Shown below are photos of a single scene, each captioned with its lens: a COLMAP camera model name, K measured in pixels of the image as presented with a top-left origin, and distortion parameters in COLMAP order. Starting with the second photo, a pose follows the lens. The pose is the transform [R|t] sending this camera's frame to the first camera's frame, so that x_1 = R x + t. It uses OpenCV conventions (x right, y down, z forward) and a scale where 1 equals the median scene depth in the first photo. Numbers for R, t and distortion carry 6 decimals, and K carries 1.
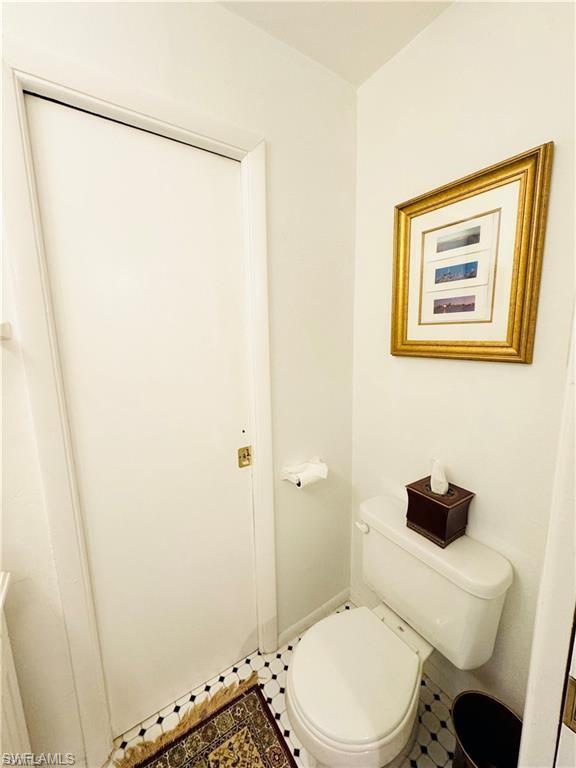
lens RADIAL K [[307.0, 0, 288.4], [0, 307.0, 381.1], [0, 0, 1]] dist [0.000954, 0.000137]
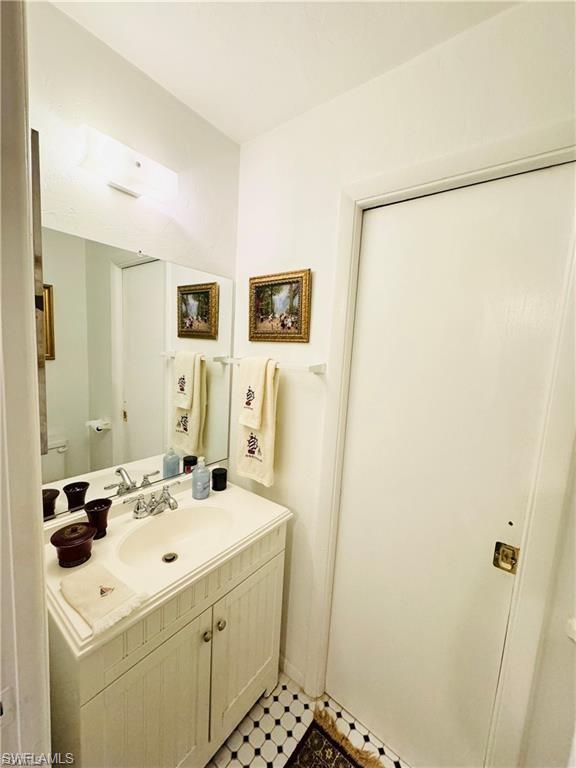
lens RADIAL K [[307.0, 0, 287.4], [0, 307.0, 384.1], [0, 0, 1]] dist [0.000954, 0.000137]
pose [[0.317445, 0.145405, -0.937062, 0.358039], [-0.210711, 0.974286, 0.079800, -0.118418], [0.924570, 0.172117, 0.339921, 0.210112]]
